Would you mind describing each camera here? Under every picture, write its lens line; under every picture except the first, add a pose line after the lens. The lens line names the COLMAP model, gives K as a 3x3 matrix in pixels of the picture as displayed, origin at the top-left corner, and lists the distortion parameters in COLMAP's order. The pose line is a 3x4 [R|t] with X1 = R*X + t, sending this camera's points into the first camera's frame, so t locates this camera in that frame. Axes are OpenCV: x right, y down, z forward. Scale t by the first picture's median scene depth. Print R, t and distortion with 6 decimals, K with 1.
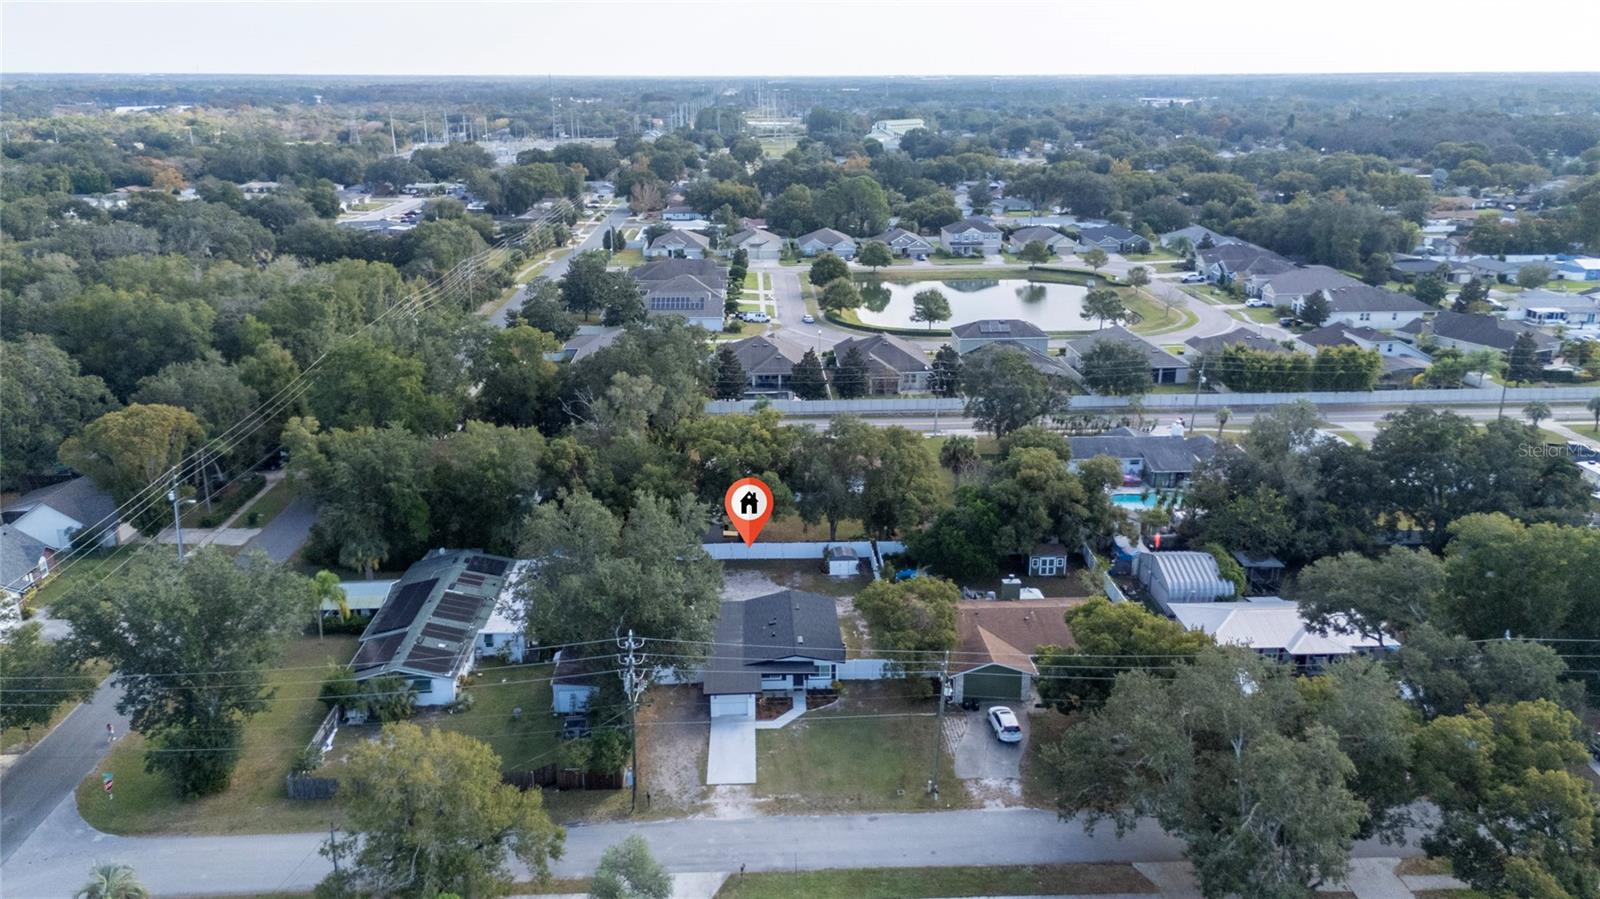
lens RADIAL K [[1150.1, 0, 800.0], [0, 1150.1, 449.5], [0, 0, 1]] dist [0.079783, -0.073081]
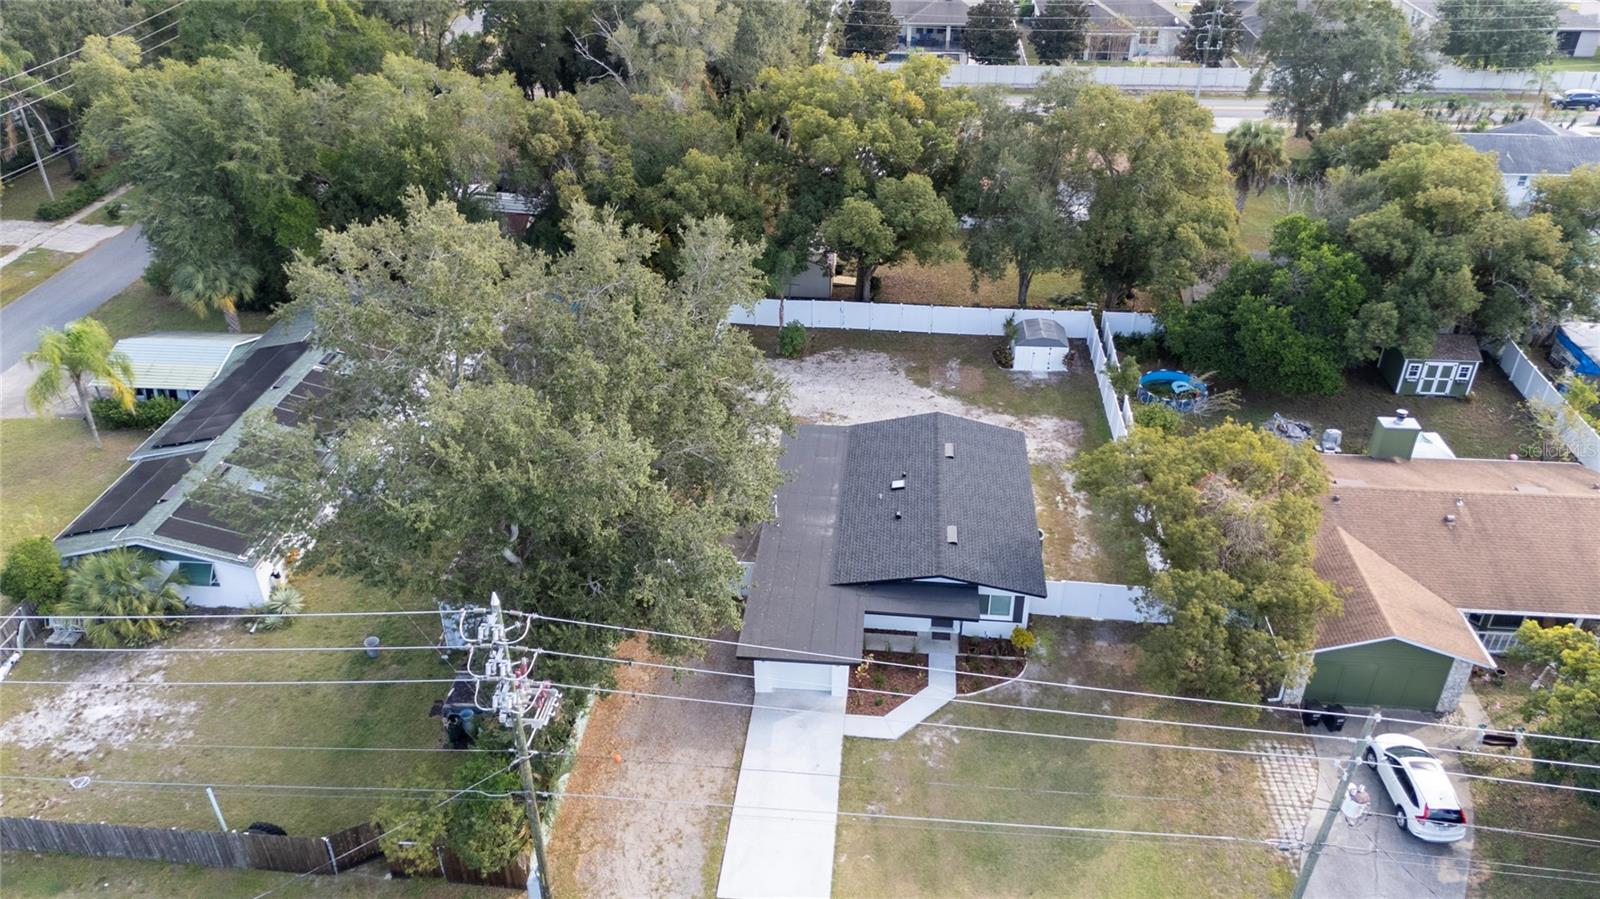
lens RADIAL K [[1150.1, 0, 800.0], [0, 1150.1, 449.5], [0, 0, 1]] dist [0.079783, -0.073081]
pose [[0.990101, 0.071879, -0.120555, -0.006293], [-0.039611, 0.967099, 0.251298, 0.010410], [0.134652, -0.244035, 0.960373, 0.453527]]
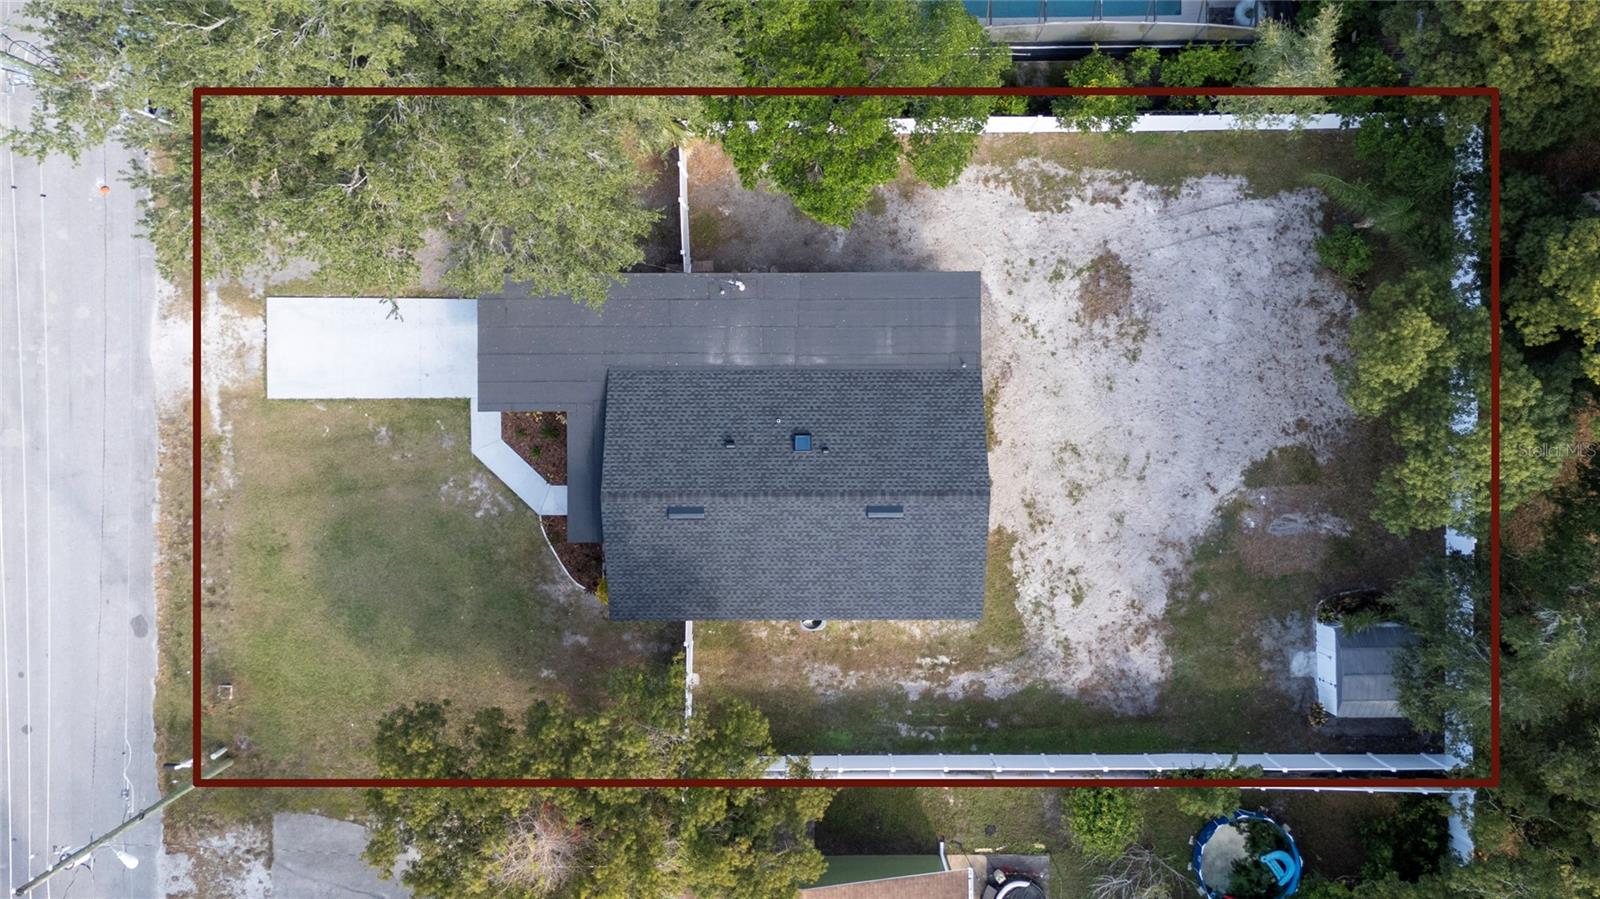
lens RADIAL K [[1150.1, 0, 800.0], [0, 1150.1, 449.5], [0, 0, 1]] dist [0.079783, -0.073081]
pose [[-0.042825, 0.999037, 0.009546, -0.022249], [-0.298868, -0.021927, 0.954042, -0.177778], [0.953333, 0.038004, 0.299519, 0.774384]]
